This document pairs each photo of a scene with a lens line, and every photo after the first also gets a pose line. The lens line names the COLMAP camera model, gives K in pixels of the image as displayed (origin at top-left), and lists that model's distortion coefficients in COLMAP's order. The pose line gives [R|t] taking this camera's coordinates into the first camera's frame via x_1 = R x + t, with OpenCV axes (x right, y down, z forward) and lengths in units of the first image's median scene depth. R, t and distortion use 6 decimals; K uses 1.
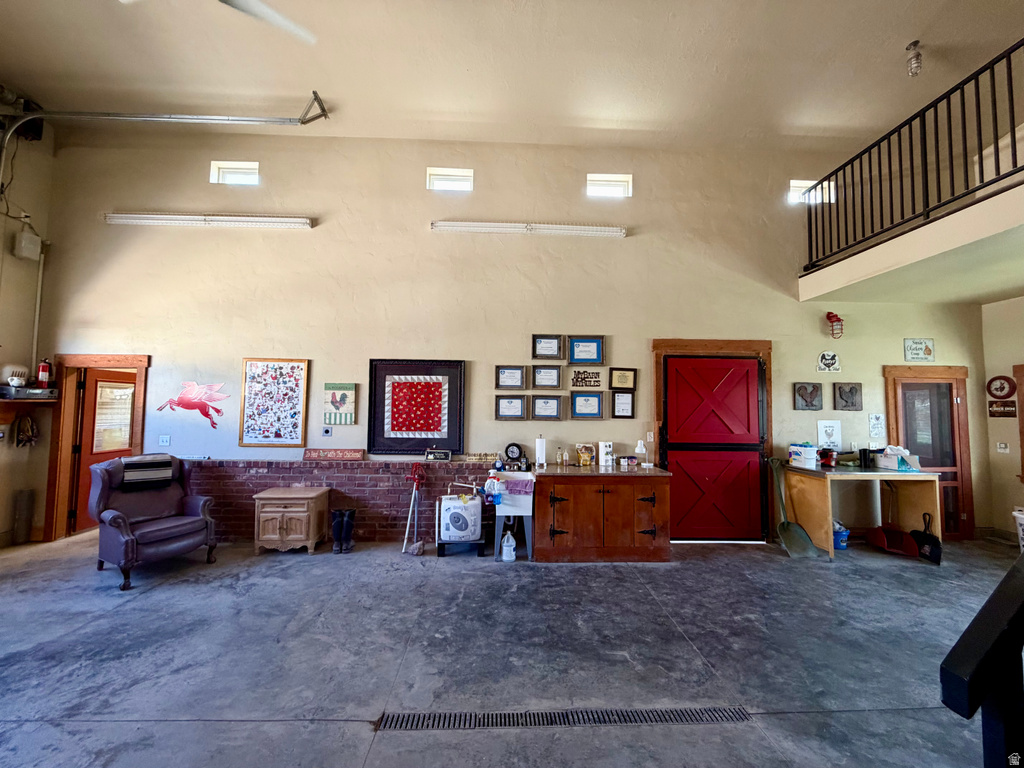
lens RADIAL K [[417.1, 0, 504.4], [0, 417.1, 383.0], [0, 0, 1]] dist [-0.004409, 0.000759]
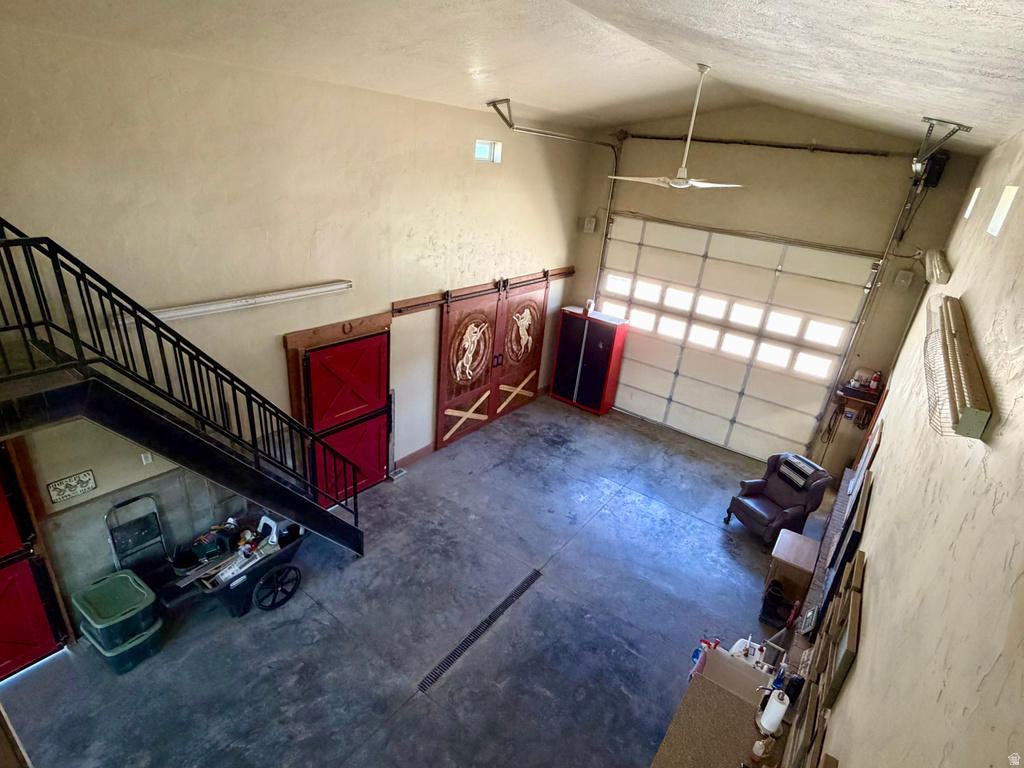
lens RADIAL K [[543.6, 0, 517.1], [0, 543.6, 392.7], [0, 0, 1]] dist [-0.005699, 0.000308]
pose [[-0.613415, 0.262428, -0.744885, 0.717088], [-0.044305, 0.930258, 0.364221, -0.491248], [0.788517, 0.256421, -0.559007, 0.958056]]
